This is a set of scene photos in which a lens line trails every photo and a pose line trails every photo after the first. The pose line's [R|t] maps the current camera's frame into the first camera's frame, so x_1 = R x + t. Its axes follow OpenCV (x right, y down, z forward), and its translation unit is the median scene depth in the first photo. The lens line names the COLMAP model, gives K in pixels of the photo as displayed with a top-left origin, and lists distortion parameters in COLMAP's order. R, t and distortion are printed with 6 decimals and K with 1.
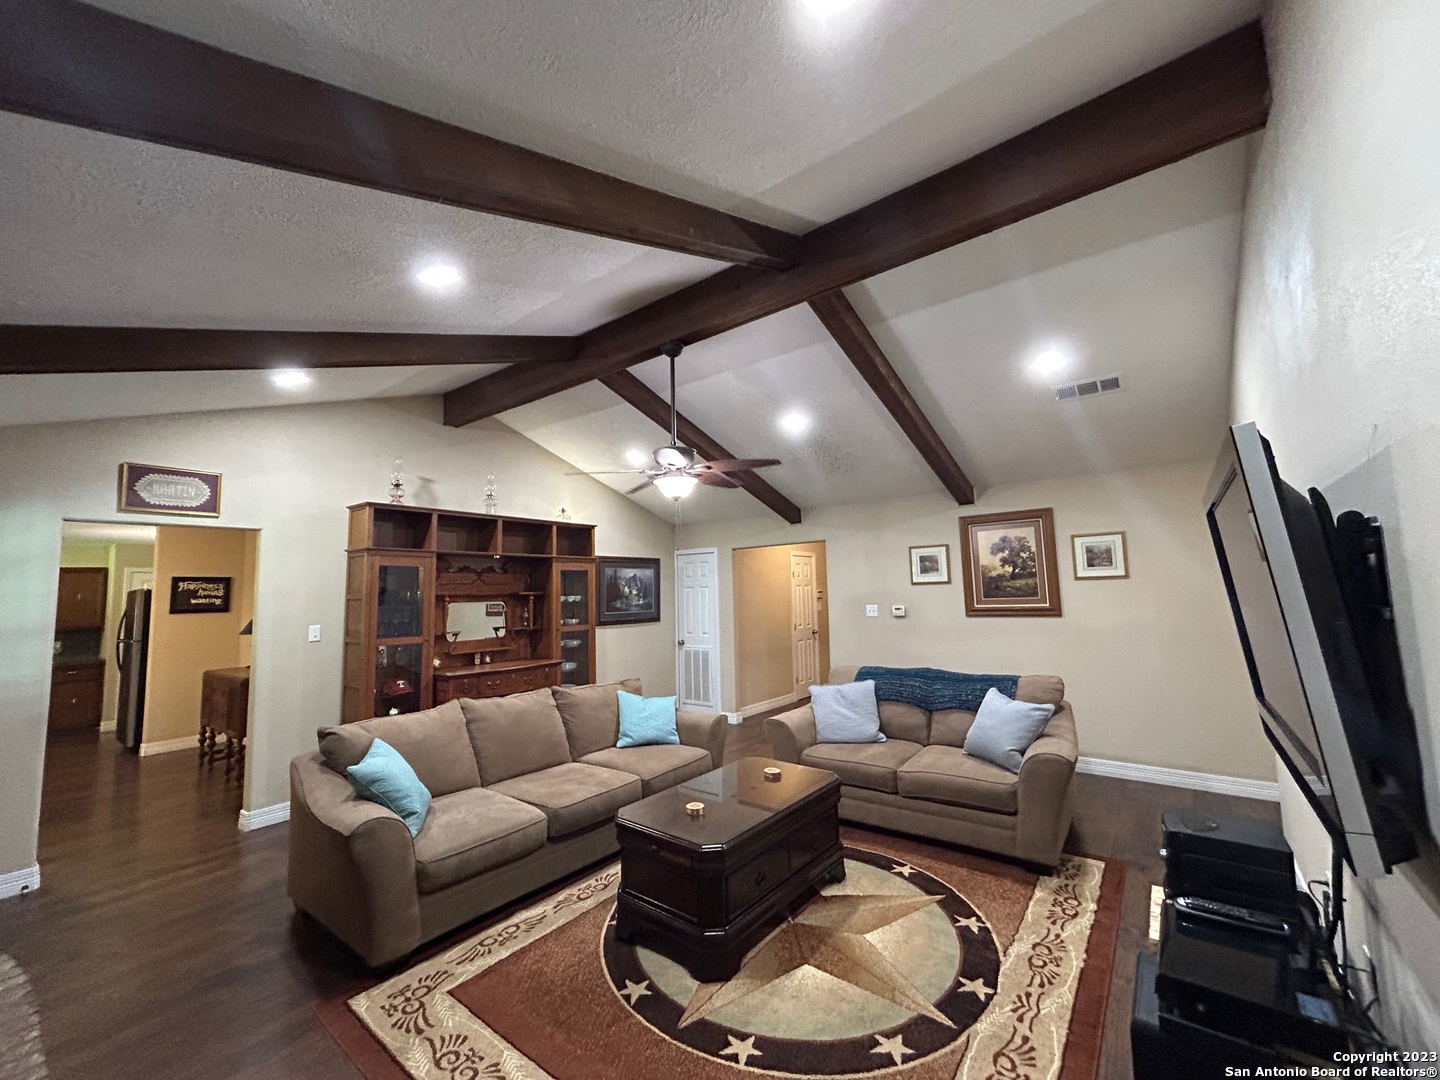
lens RADIAL K [[584.6, 0, 714.3], [0, 584.6, 535.6], [0, 0, 1]] dist [-0.000289, 0.001514]
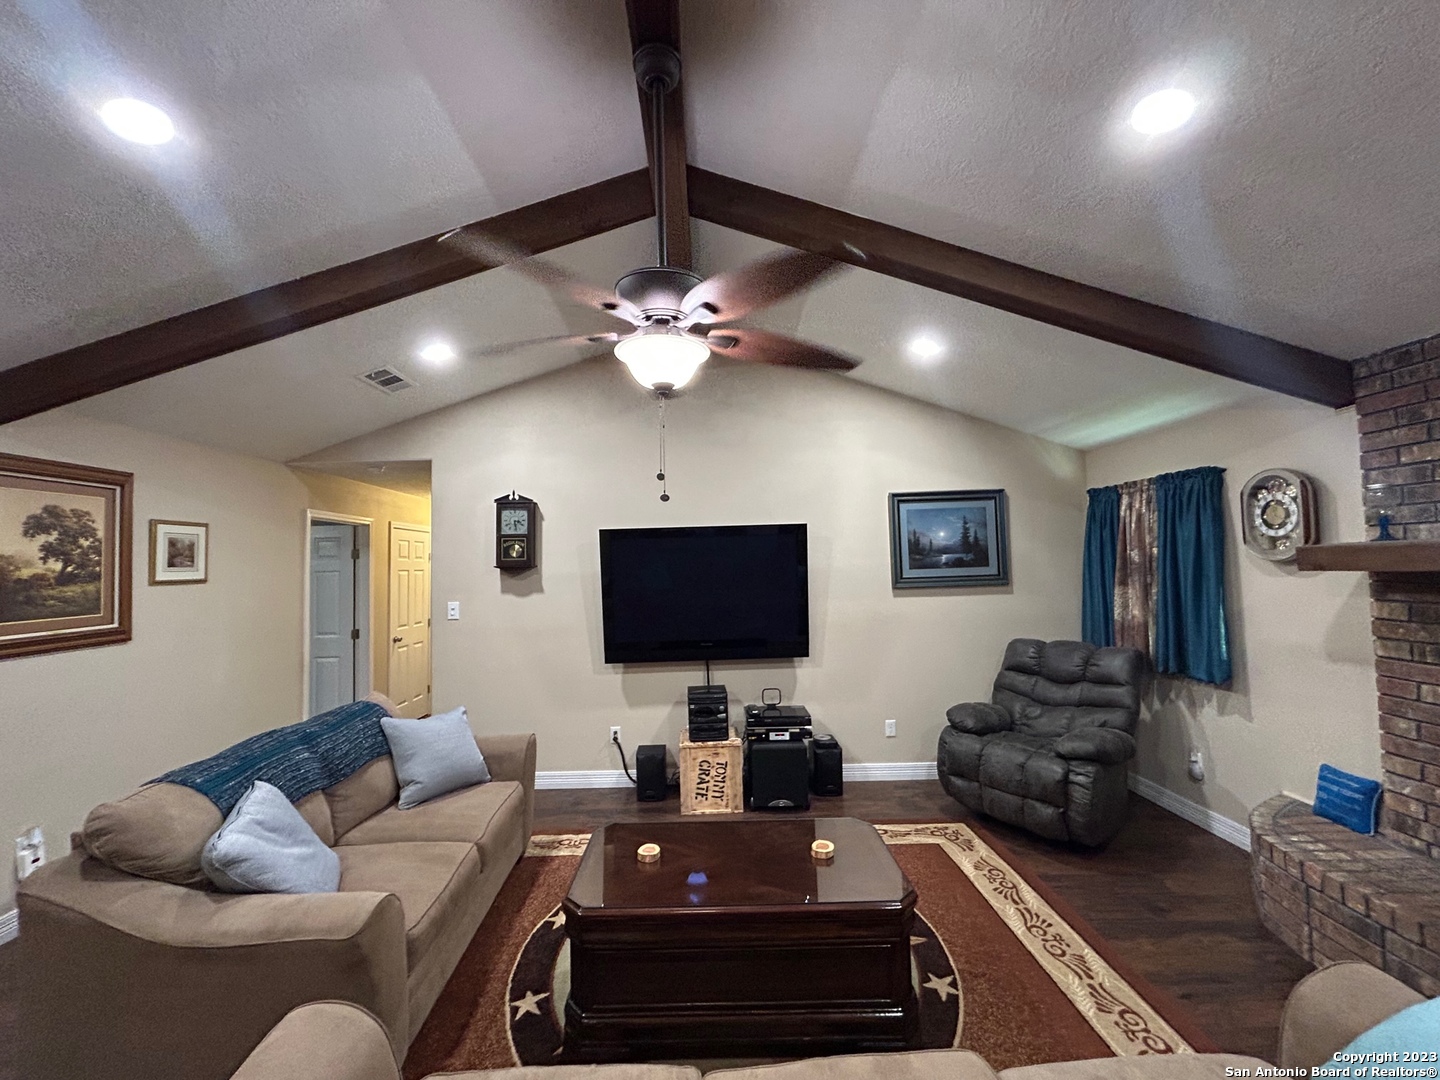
lens RADIAL K [[584.6, 0, 712.2], [0, 584.6, 537.7], [0, 0, 1]] dist [-0.000289, 0.001514]
pose [[-0.627339, 0.077015, 0.774928, -0.385863], [-0.035760, 0.991199, -0.127459, 0.099258], [-0.777924, -0.107672, -0.619064, 1.082925]]
